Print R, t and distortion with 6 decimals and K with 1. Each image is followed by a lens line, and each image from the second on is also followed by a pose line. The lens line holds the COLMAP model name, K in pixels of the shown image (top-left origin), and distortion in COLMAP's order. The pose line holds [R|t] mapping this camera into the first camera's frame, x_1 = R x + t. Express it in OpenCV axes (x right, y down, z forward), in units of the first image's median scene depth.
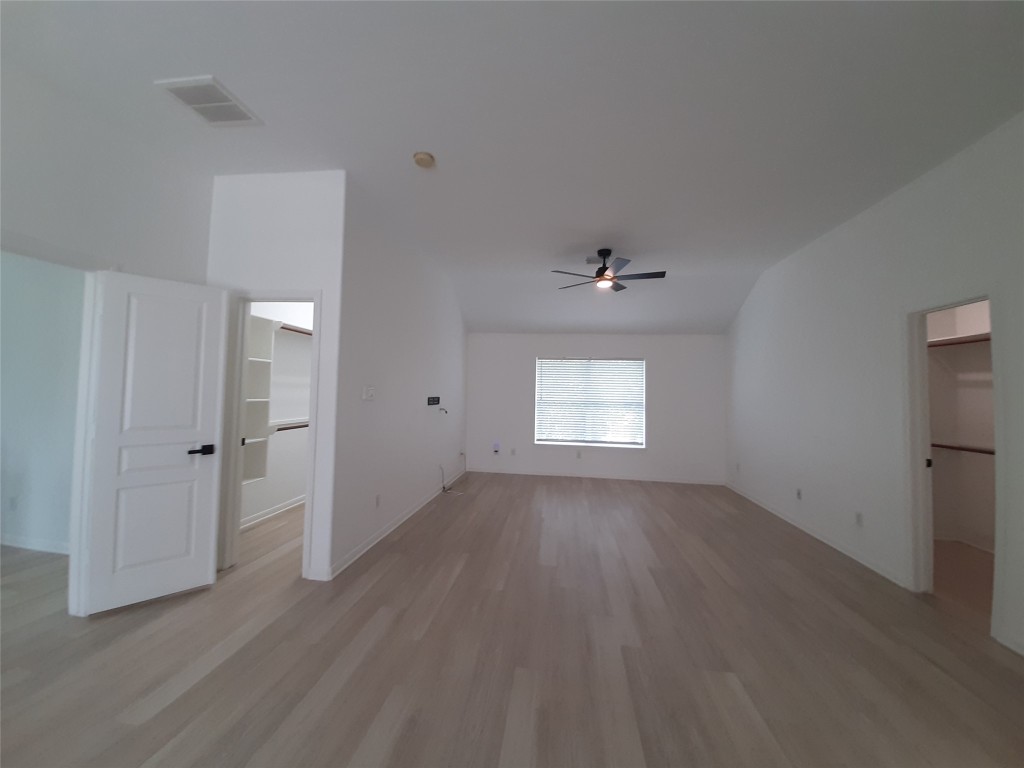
lens RADIAL K [[398.2, 0, 504.9], [0, 398.2, 372.2], [0, 0, 1]] dist [0.012277, -0.011840]
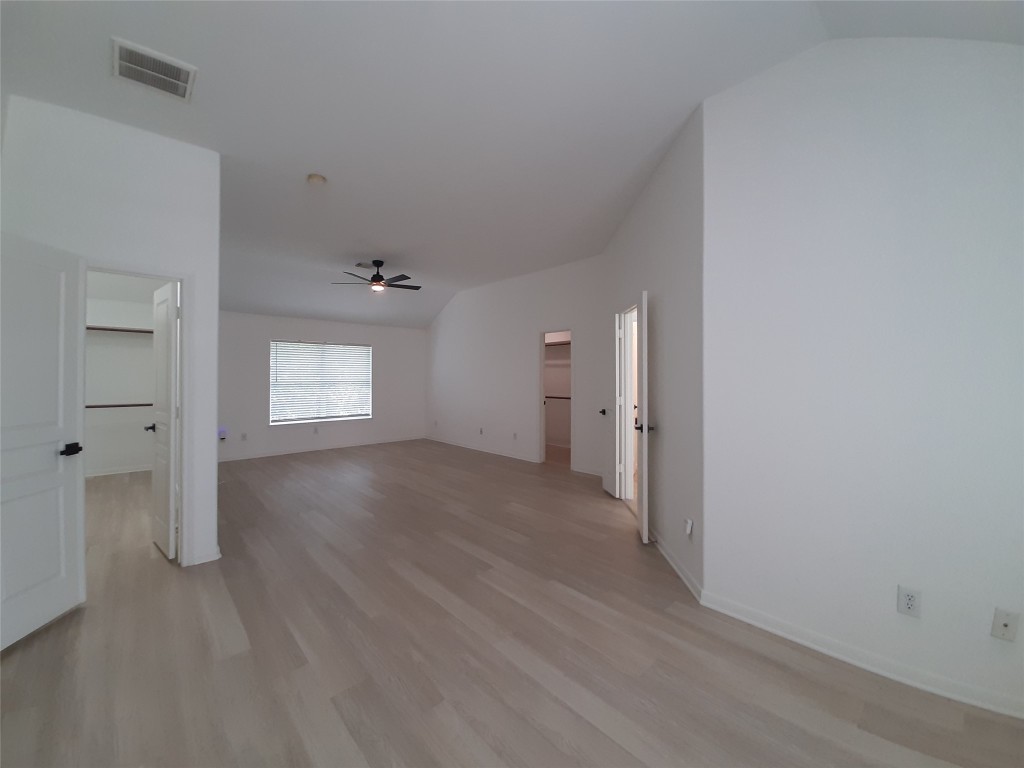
lens RADIAL K [[398.2, 0, 504.9], [0, 398.2, 372.2], [0, 0, 1]] dist [0.012277, -0.011840]
pose [[0.636880, -0.014604, 0.770825, -0.380145], [-0.025448, 0.998878, 0.039950, -0.011348], [-0.770543, -0.045060, 0.635793, -0.105972]]
